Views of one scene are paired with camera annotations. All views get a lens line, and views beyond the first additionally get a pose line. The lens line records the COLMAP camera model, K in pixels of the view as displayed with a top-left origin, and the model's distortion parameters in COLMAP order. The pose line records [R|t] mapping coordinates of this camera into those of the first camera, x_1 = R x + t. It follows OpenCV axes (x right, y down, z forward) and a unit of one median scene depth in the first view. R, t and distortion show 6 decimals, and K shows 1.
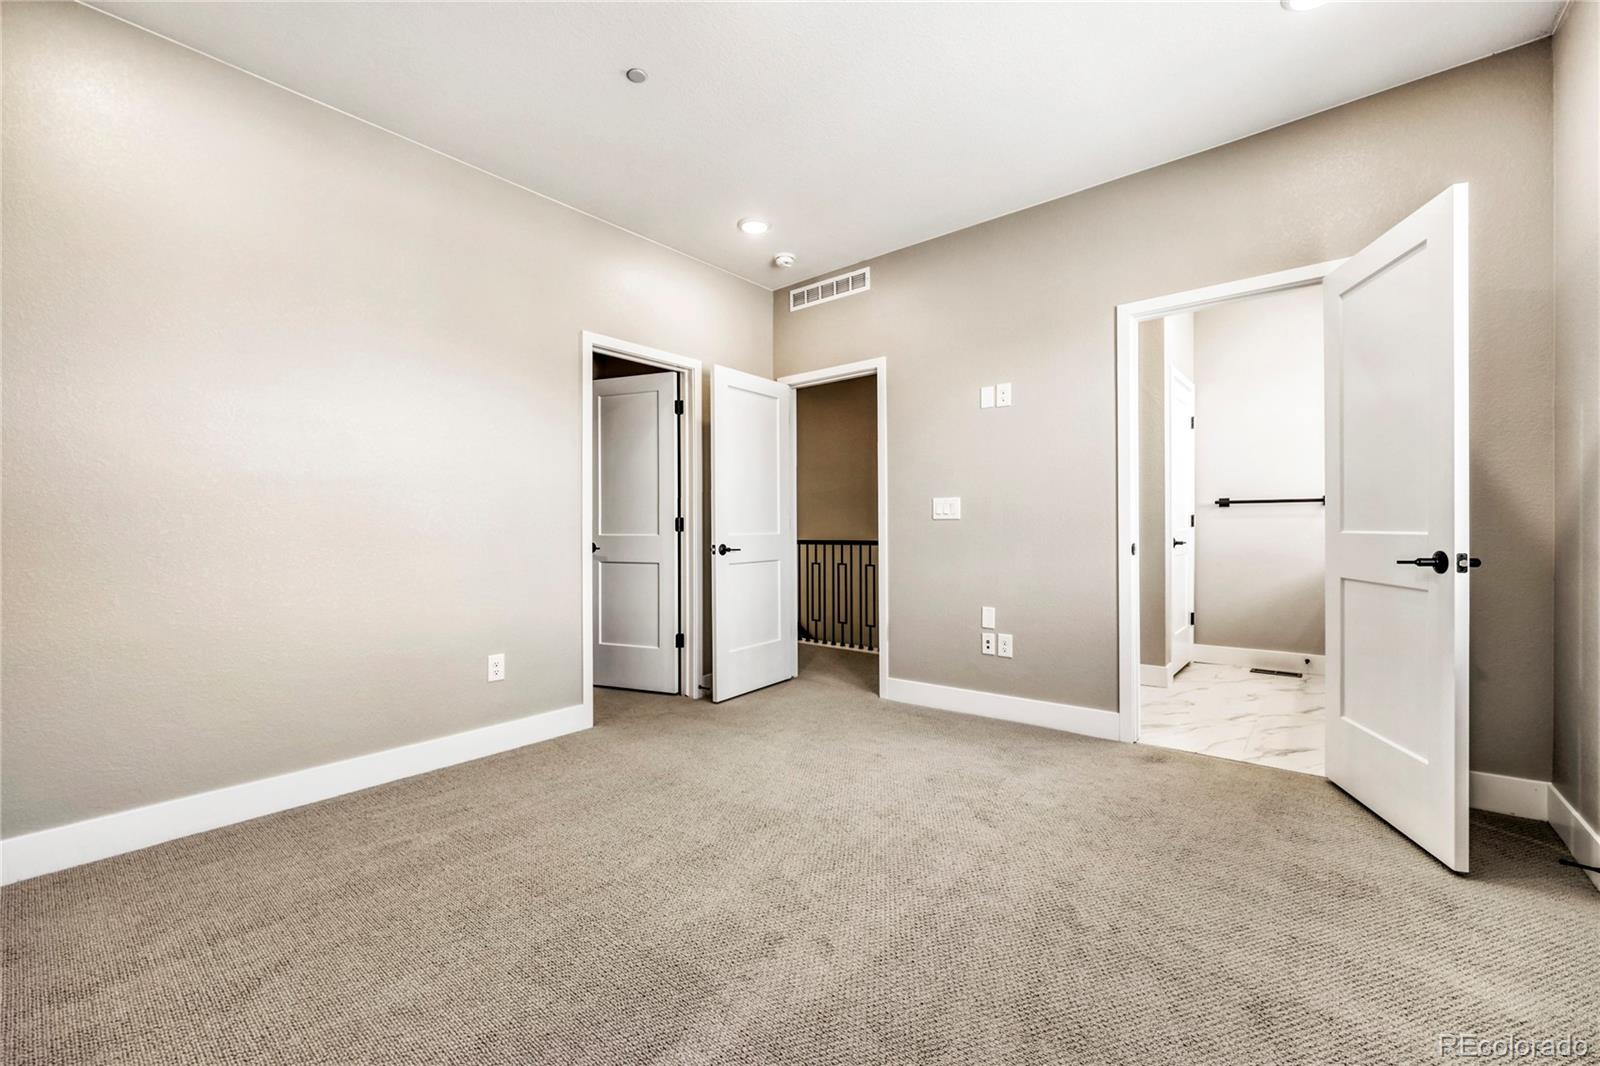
lens RADIAL K [[663.0, 0, 800.0], [0, 663.0, 533.0], [0, 0, 1]] dist [0.001048, 0.000060]
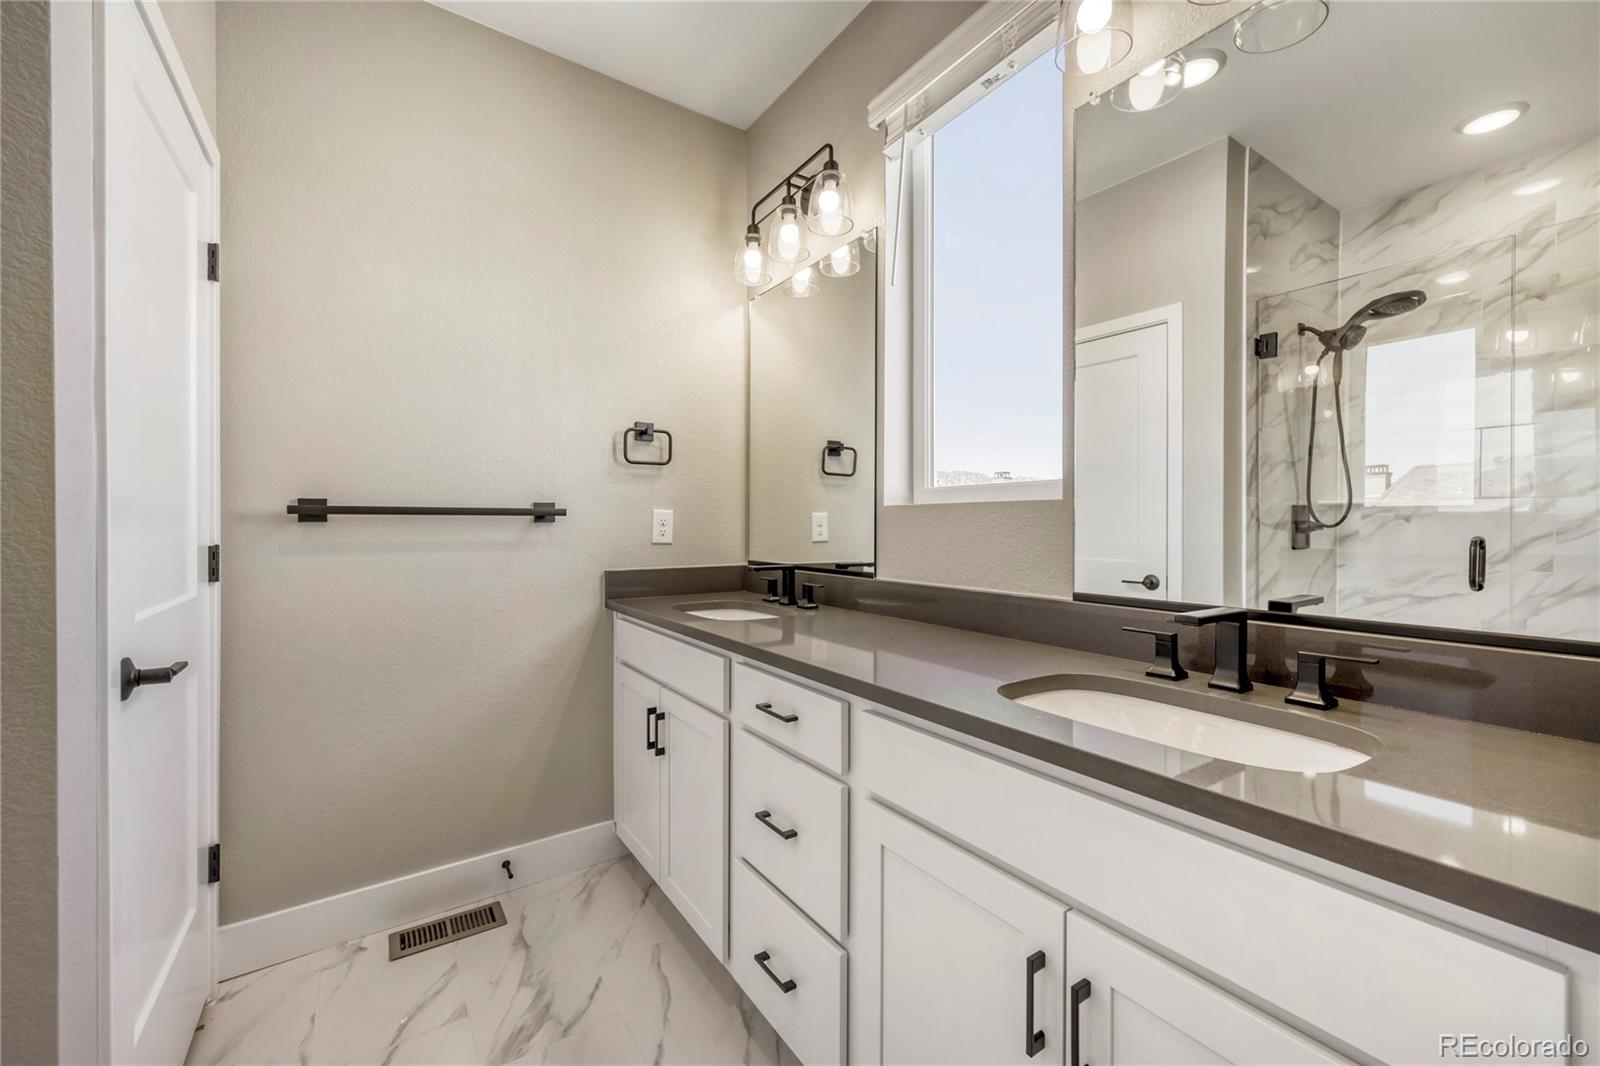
lens RADIAL K [[663.0, 0, 800.0], [0, 663.0, 533.0], [0, 0, 1]] dist [0.001048, 0.000060]
pose [[0.309374, -0.004666, 0.950929, 0.394873], [0.001333, 0.999989, 0.004473, -0.036954], [-0.950940, -0.000116, 0.309377, 0.666060]]
